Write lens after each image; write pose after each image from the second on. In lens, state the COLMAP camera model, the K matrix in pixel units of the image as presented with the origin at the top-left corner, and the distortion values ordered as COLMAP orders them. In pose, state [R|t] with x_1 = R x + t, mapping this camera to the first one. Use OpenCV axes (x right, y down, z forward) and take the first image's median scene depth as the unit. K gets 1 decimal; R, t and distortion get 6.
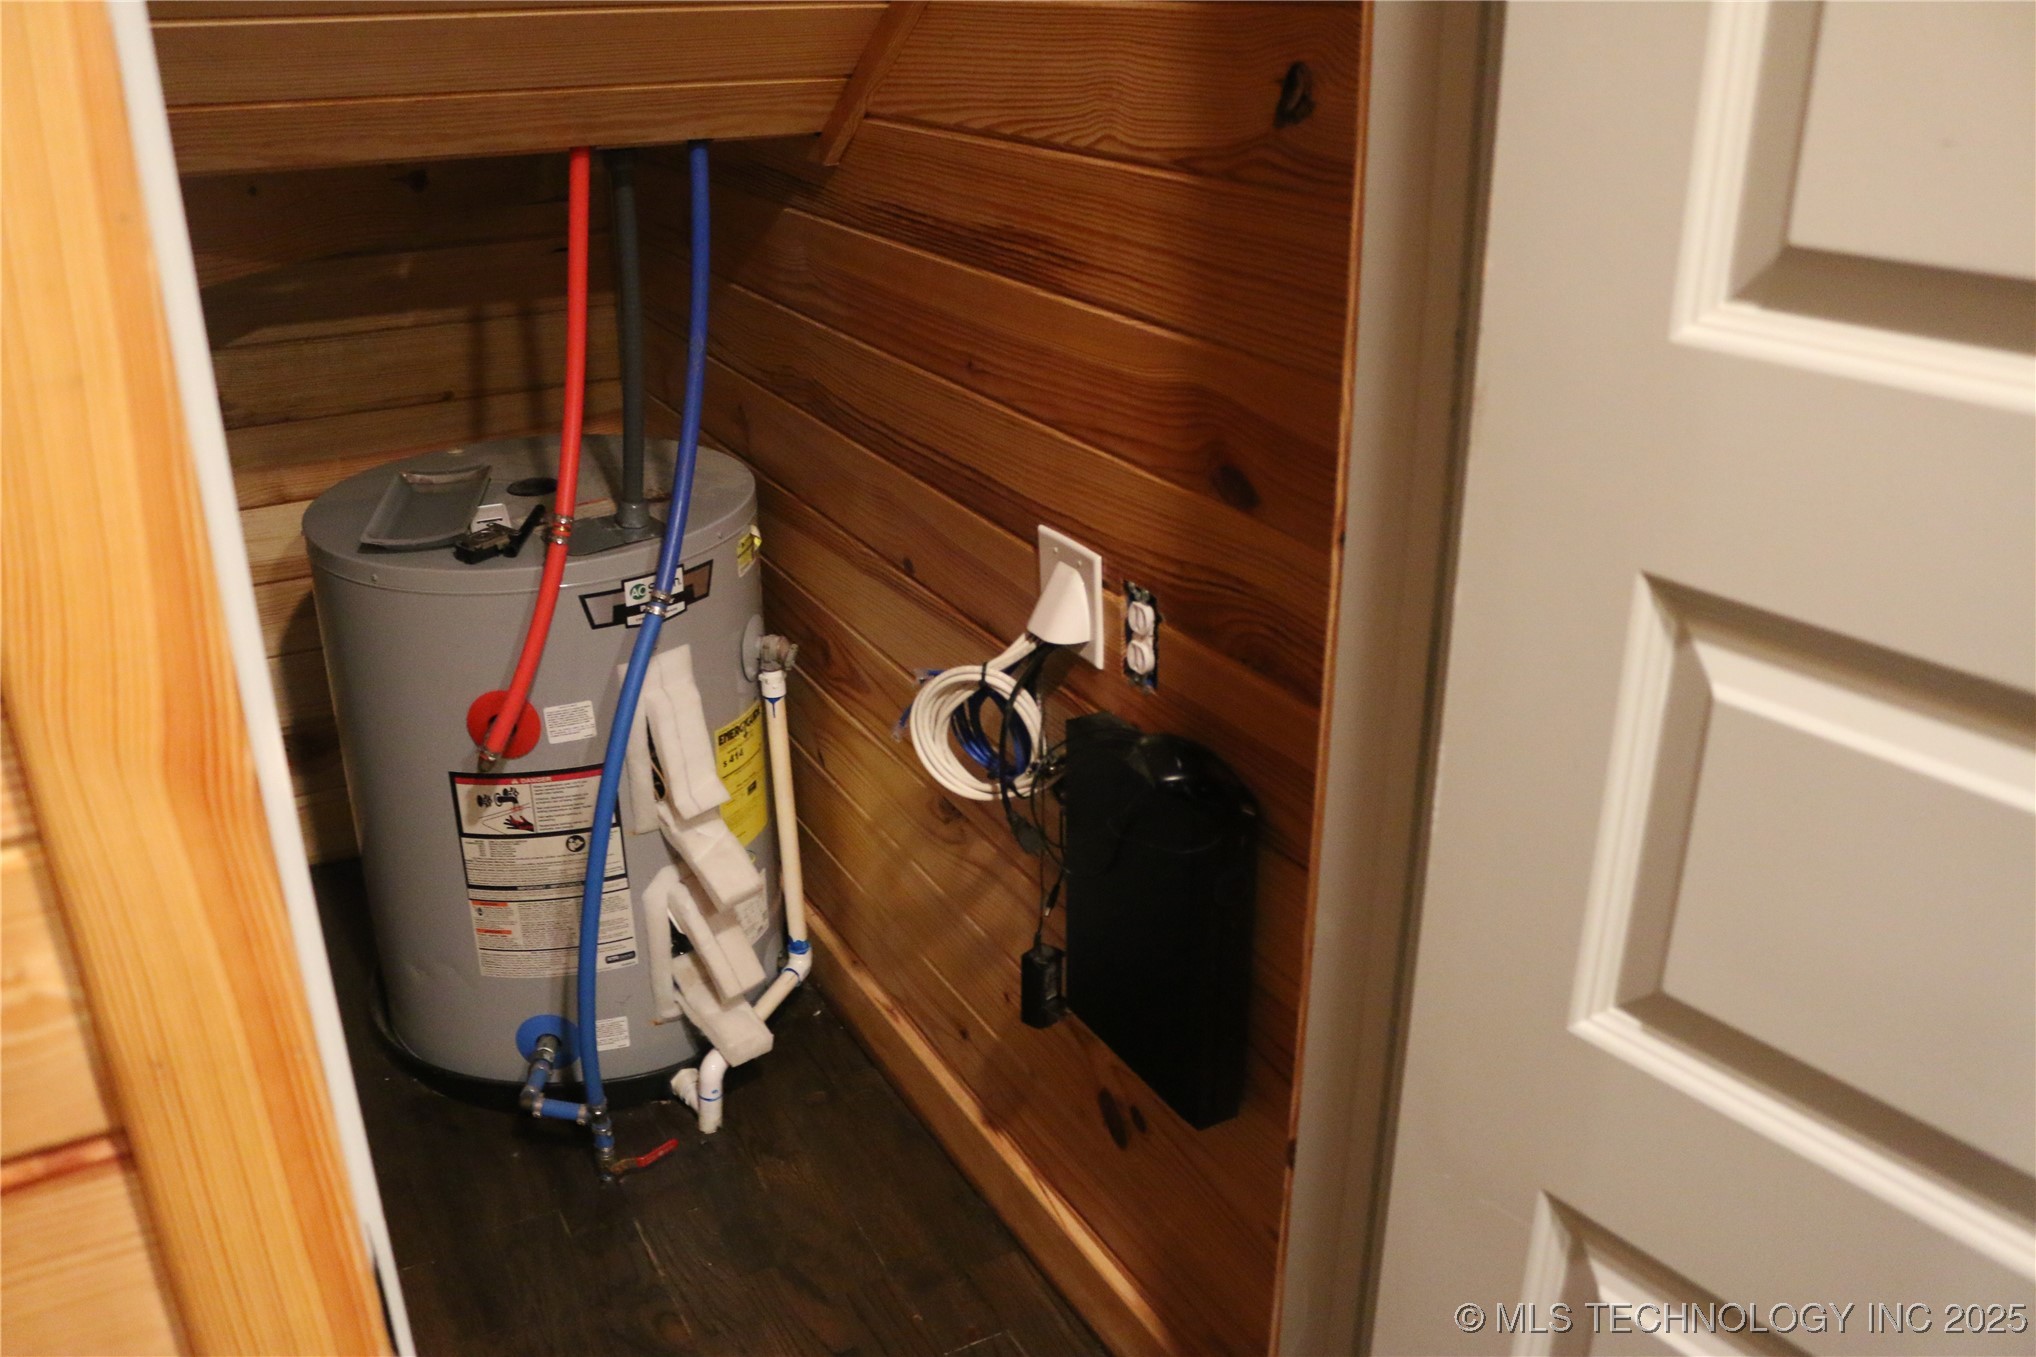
lens RADIAL K [[1677.6, 0, 1012.3], [0, 1677.6, 687.6], [0, 0, 1]] dist [-0.158573, 0.133838]
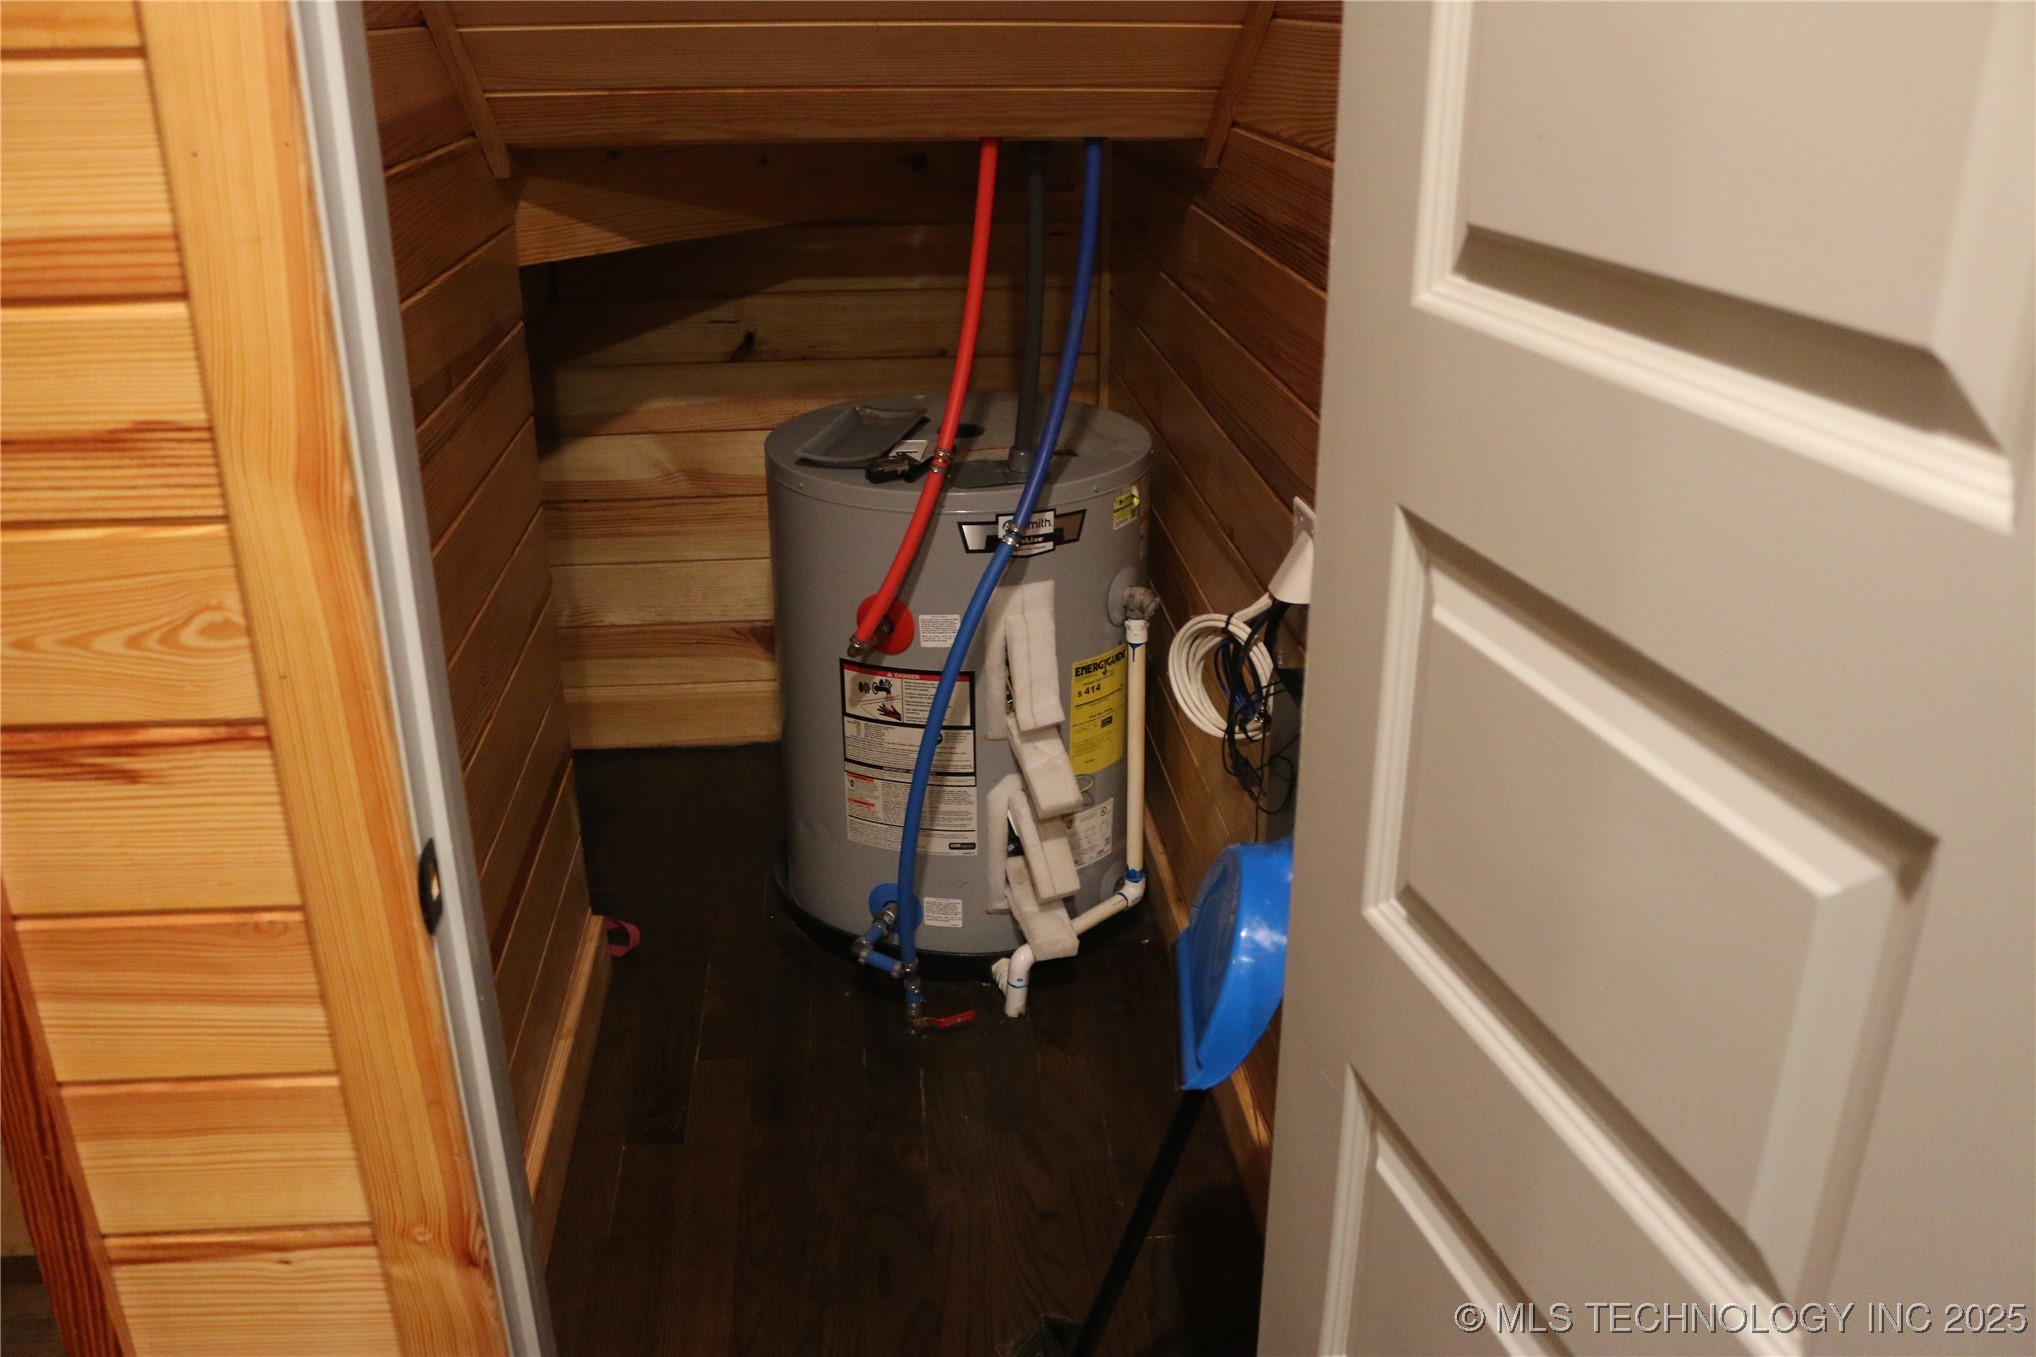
lens RADIAL K [[1677.6, 0, 1012.3], [0, 1677.6, 687.6], [0, 0, 1]] dist [-0.158573, 0.133838]
pose [[0.918690, 0.156652, -0.362587, 0.207469], [-0.160415, 0.986849, 0.019912, 0.028089], [0.360938, 0.039871, 0.931737, -0.069947]]
